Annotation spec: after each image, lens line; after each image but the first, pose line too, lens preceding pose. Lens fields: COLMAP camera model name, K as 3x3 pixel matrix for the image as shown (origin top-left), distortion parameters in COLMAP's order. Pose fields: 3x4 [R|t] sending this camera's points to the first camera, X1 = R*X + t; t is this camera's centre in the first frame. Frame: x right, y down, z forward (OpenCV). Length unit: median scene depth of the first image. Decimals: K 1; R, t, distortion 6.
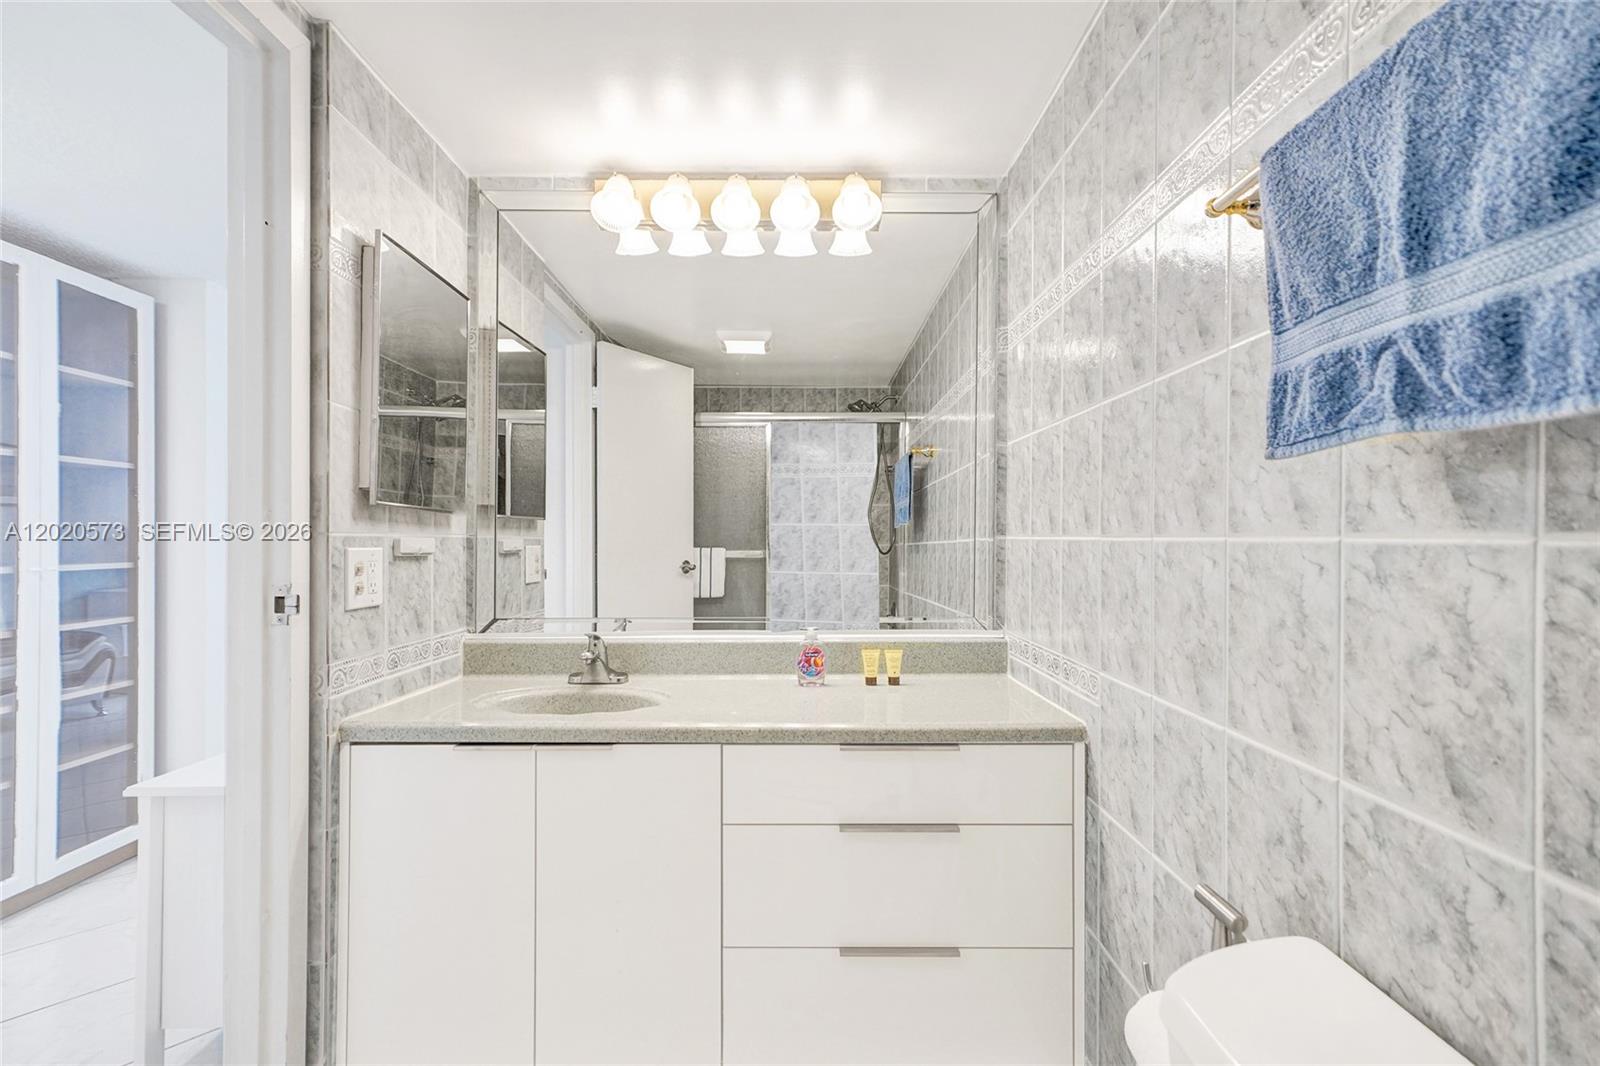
lens RADIAL K [[720.1, 0, 813.3], [0, 720.1, 534.2], [0, 0, 1]] dist [-0.001814, 0.006624]
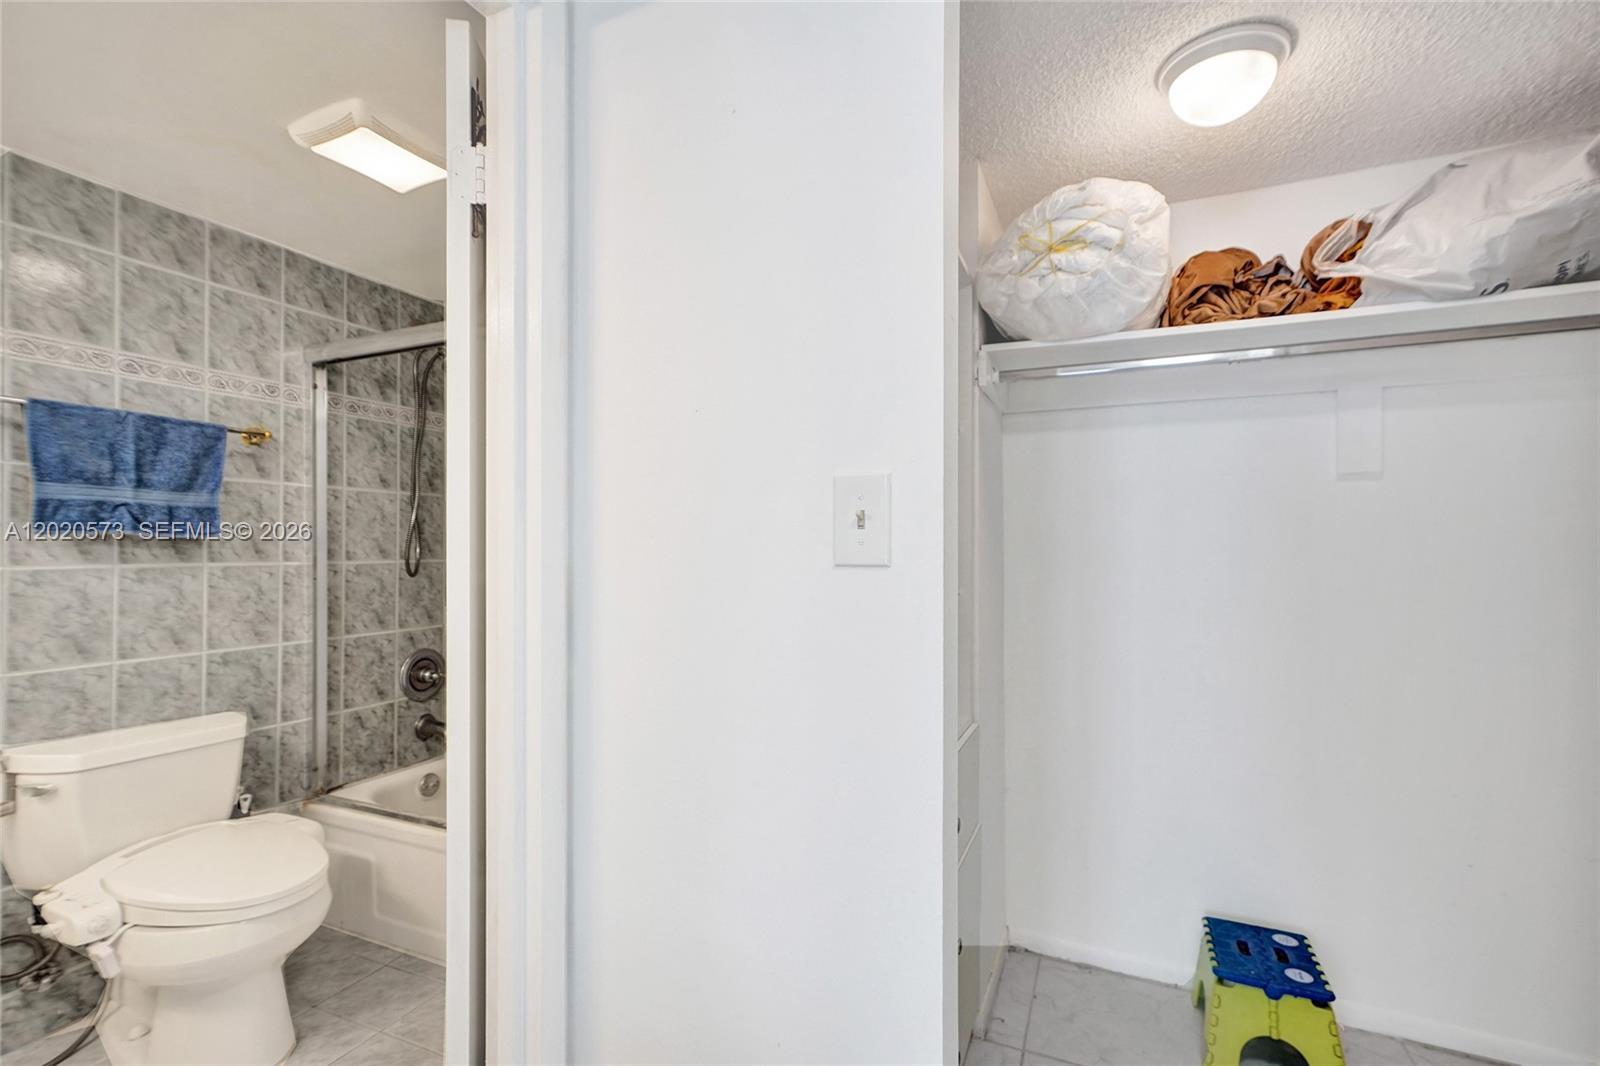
lens RADIAL K [[720.1, 0, 803.9], [0, 720.1, 540.2], [0, 0, 1]] dist [-0.001814, 0.006624]
pose [[-0.907367, 0.005270, 0.420306, -2.666054], [-0.000869, 0.999896, -0.014413, -0.054029], [-0.420338, -0.013443, -0.907268, 2.145544]]
